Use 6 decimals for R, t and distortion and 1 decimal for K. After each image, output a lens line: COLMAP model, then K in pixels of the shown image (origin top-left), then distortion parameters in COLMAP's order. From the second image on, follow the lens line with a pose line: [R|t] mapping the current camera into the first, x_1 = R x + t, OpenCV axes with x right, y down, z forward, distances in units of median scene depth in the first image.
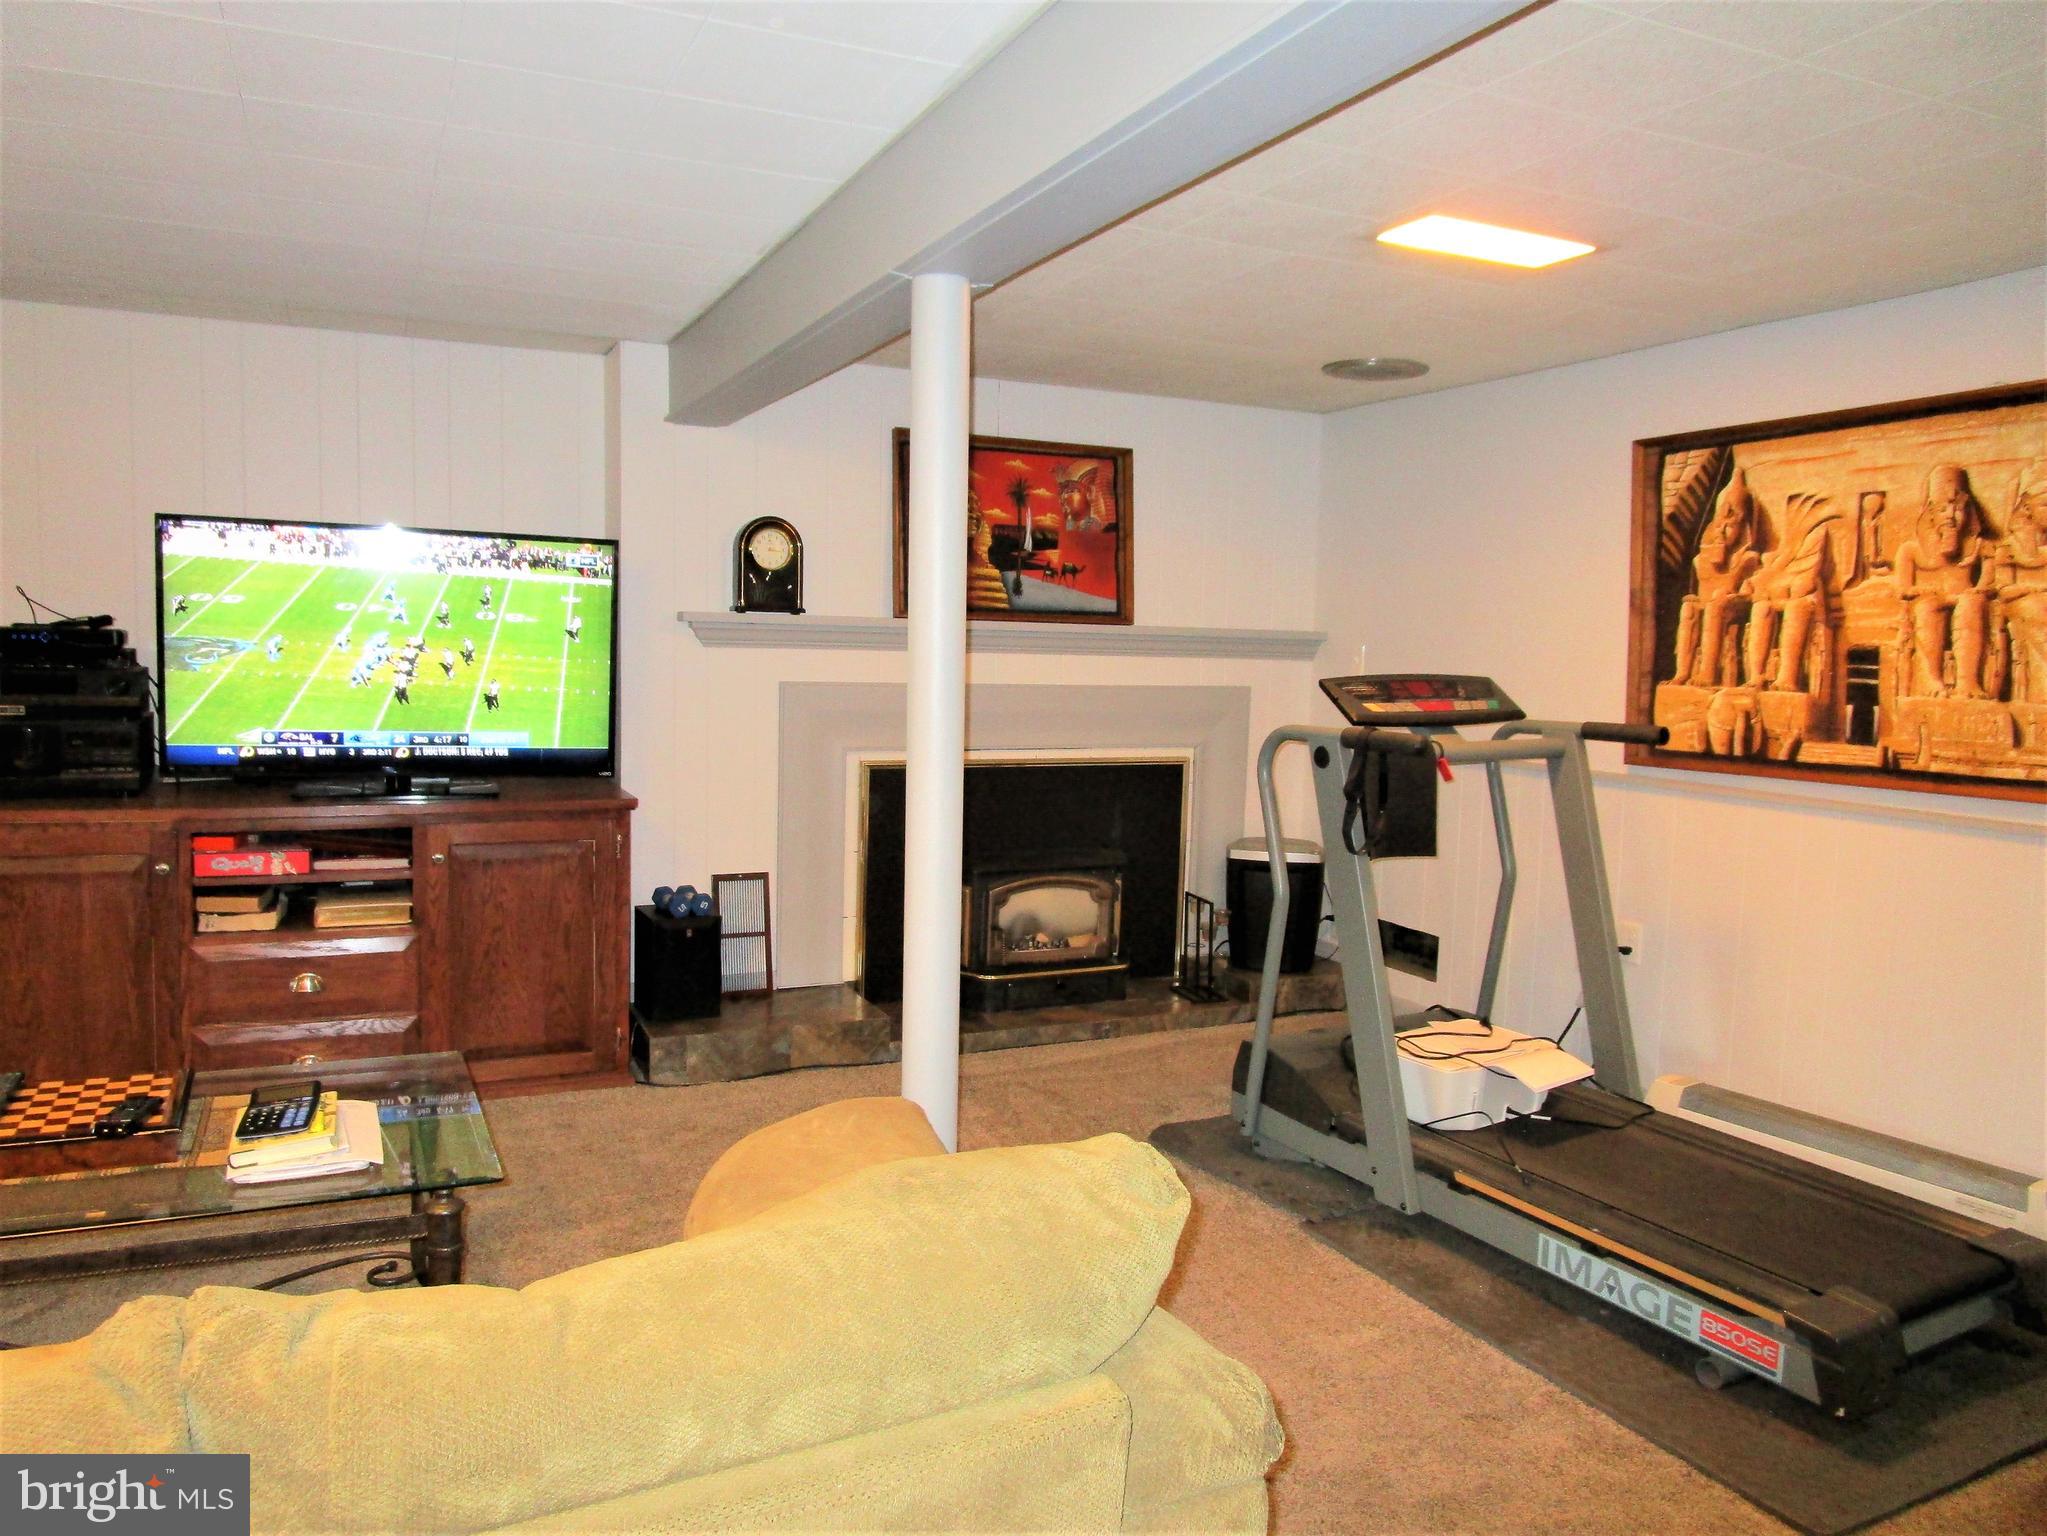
lens RADIAL K [[1440.3, 0, 1021.8], [0, 1440.3, 768.4], [0, 0, 1]] dist [-0.036135, 0.015559]
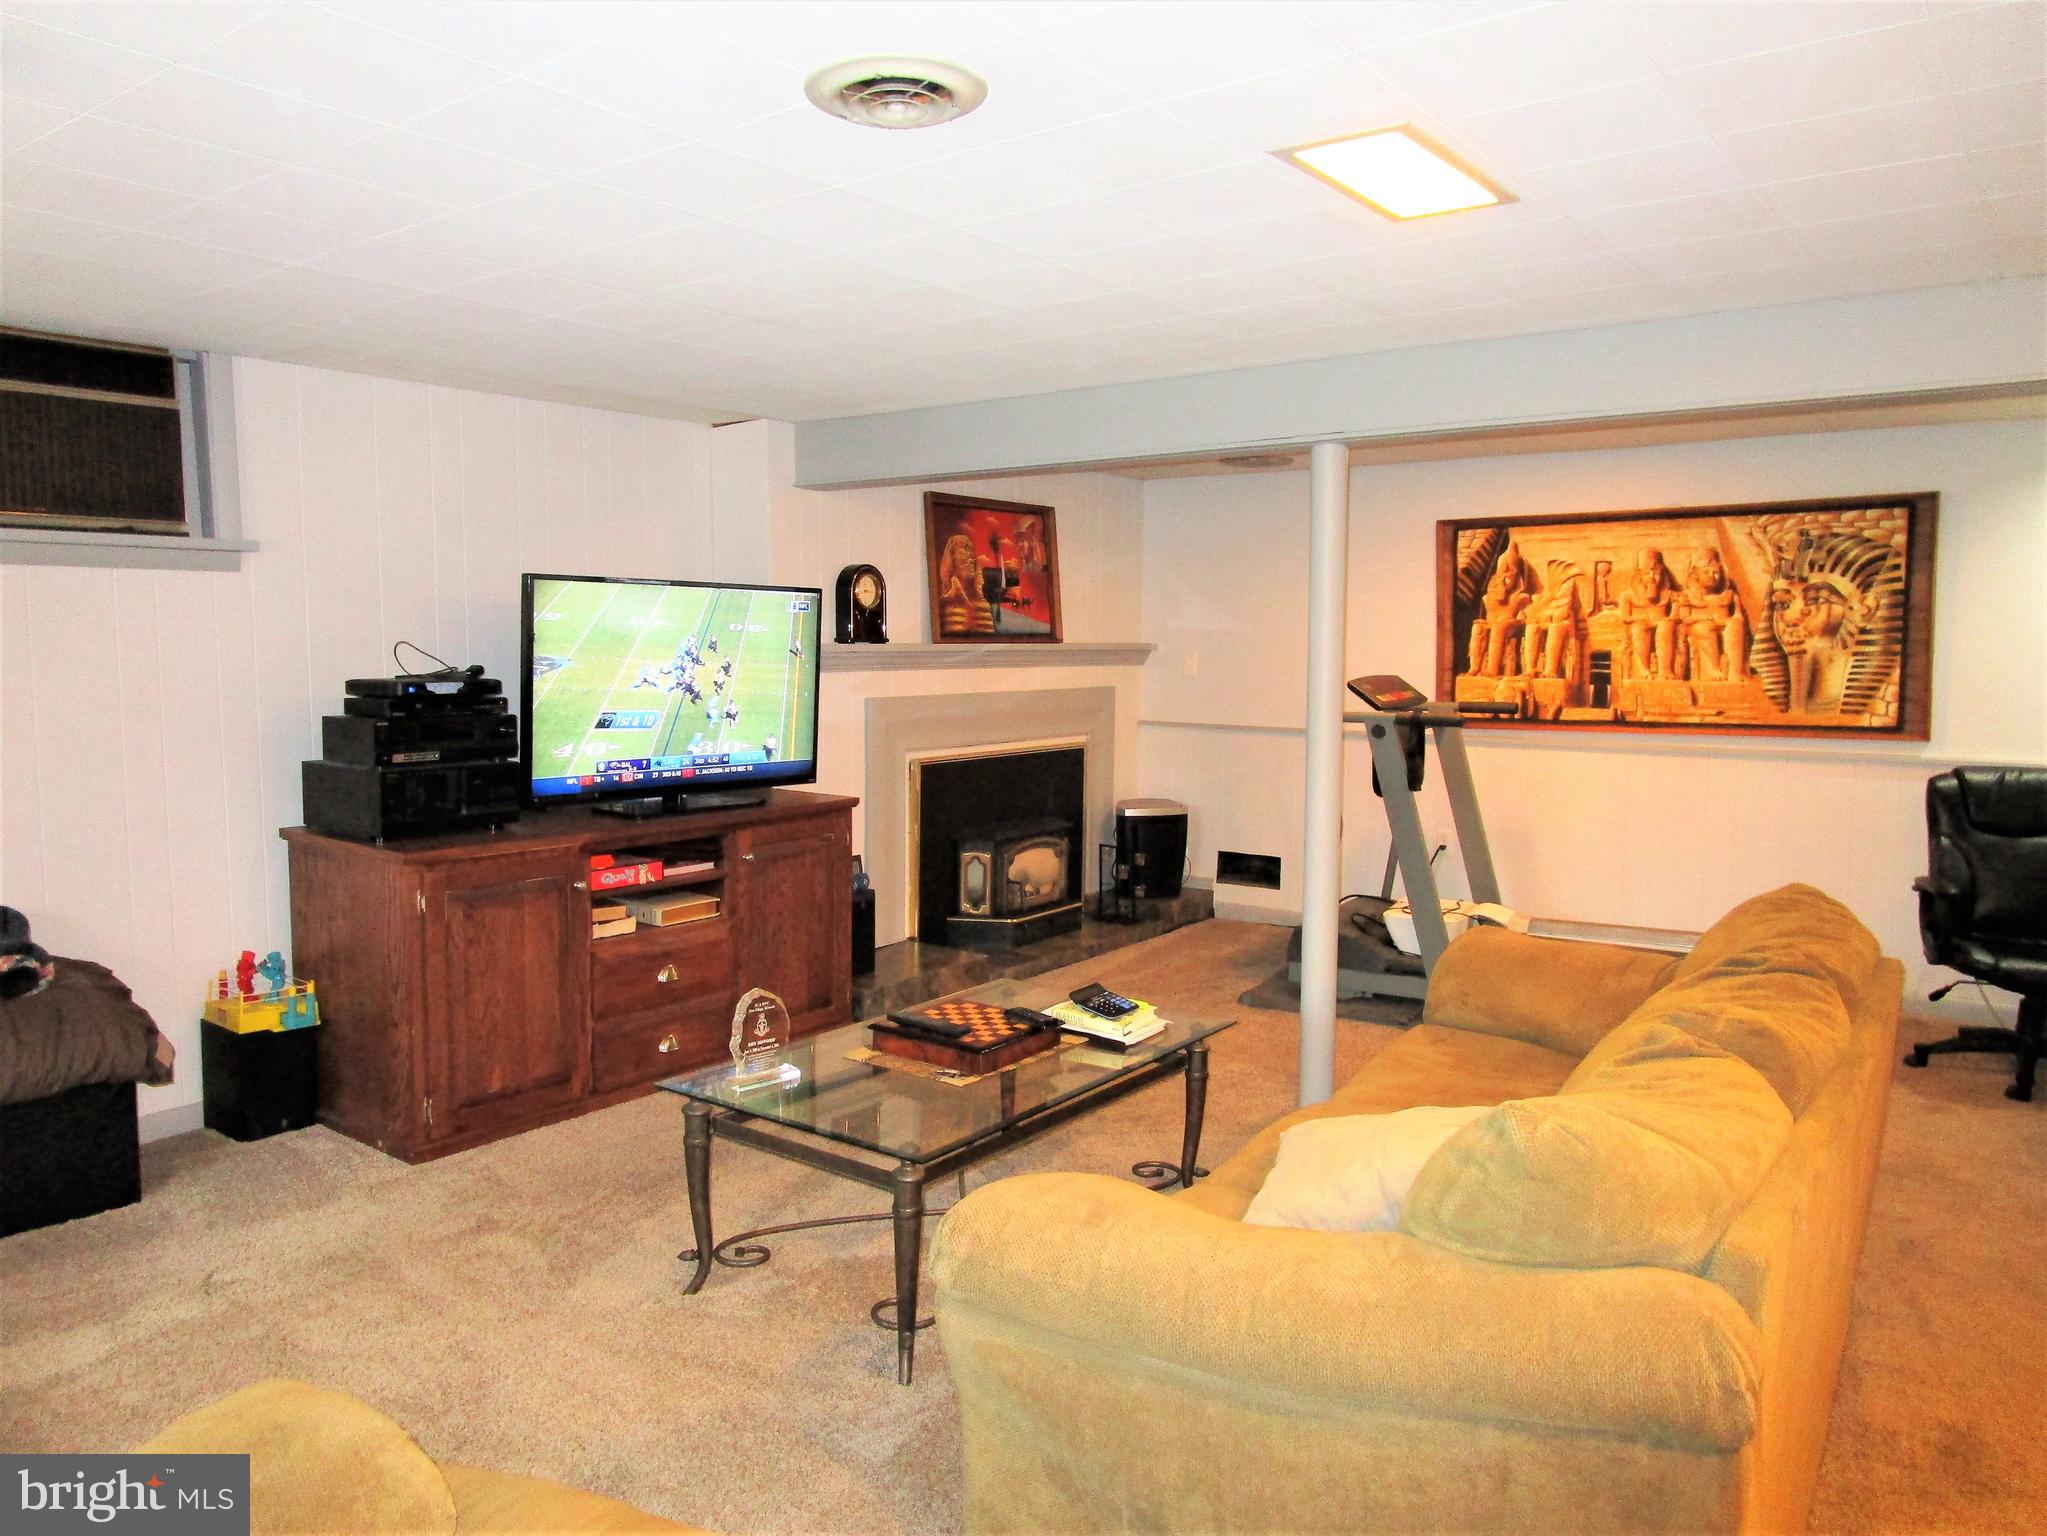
lens RADIAL K [[1440.3, 0, 1018.0], [0, 1440.3, 761.8], [0, 0, 1]] dist [-0.036135, 0.015559]
pose [[0.880249, -0.064957, 0.470045, -0.791454], [0.062383, 0.997830, 0.021069, -0.030094], [-0.470394, 0.010777, 0.882391, -0.179345]]
